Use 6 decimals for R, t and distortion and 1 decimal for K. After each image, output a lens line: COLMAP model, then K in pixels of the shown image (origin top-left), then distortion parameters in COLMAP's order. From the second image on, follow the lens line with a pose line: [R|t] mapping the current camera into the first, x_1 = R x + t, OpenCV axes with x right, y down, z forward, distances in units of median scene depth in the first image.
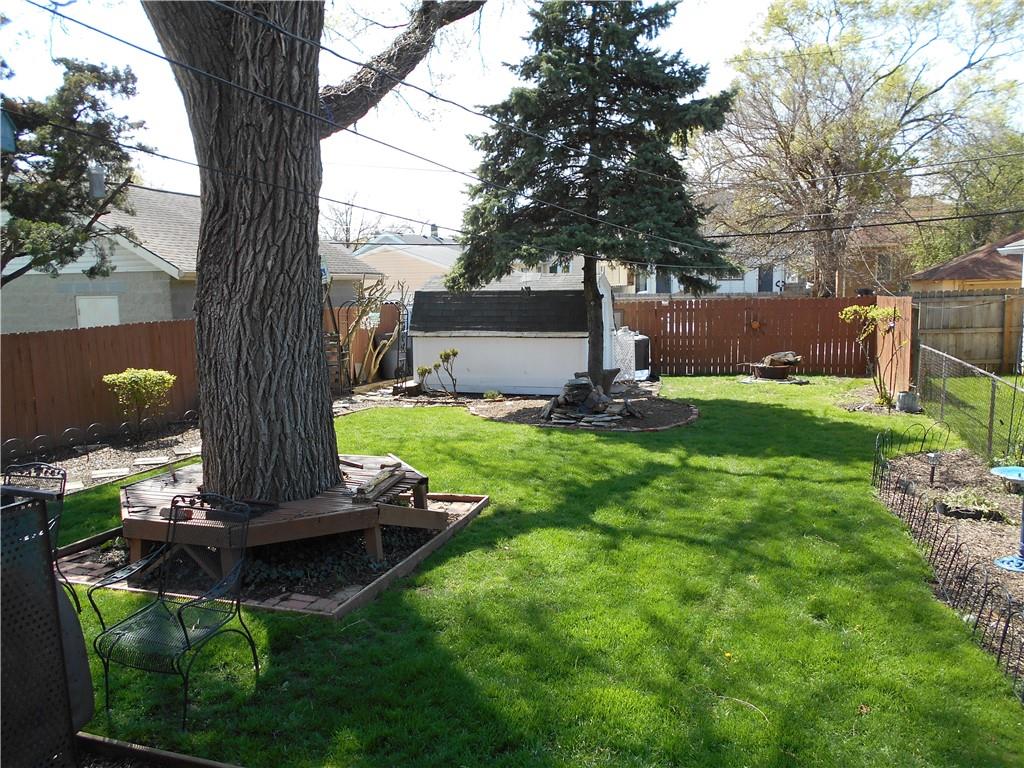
lens RADIAL K [[801.6, 0, 514.7], [0, 801.6, 360.0], [0, 0, 1]] dist [-0.062254, 0.054321]
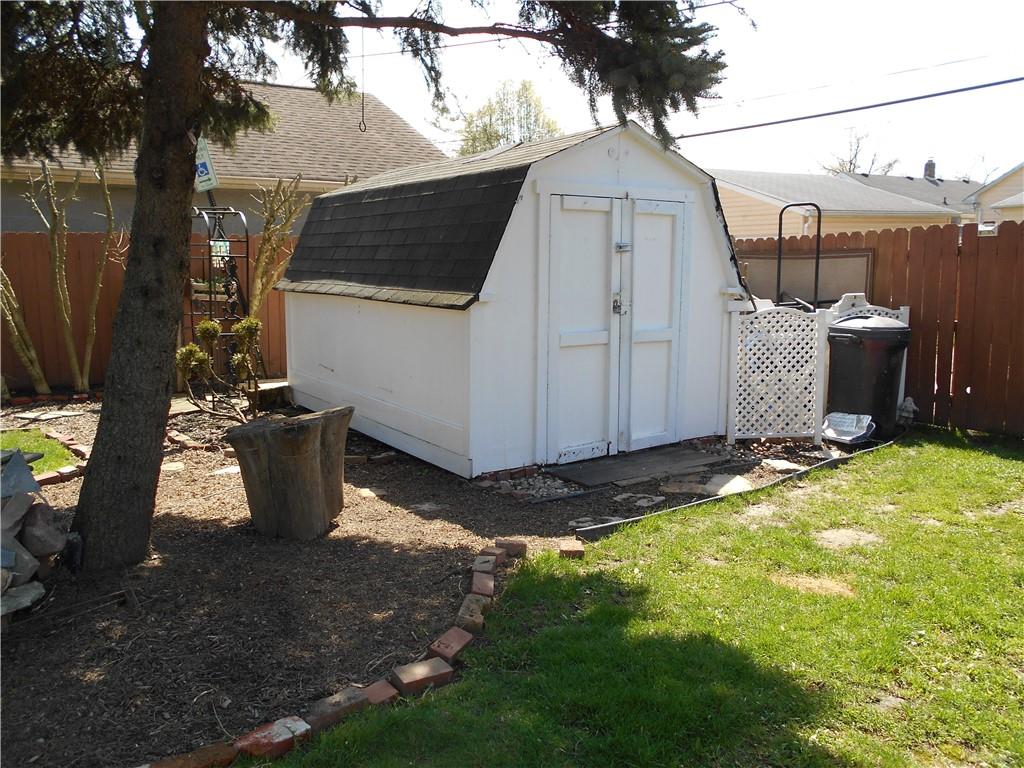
lens RADIAL K [[801.6, 0, 513.1], [0, 801.6, 381.7], [0, 0, 1]] dist [-0.062254, 0.054321]
pose [[0.776453, 0.106747, -0.621068, 0.269733], [-0.066739, 0.993935, 0.087397, -0.023708], [0.626631, -0.026411, 0.778869, 0.646631]]
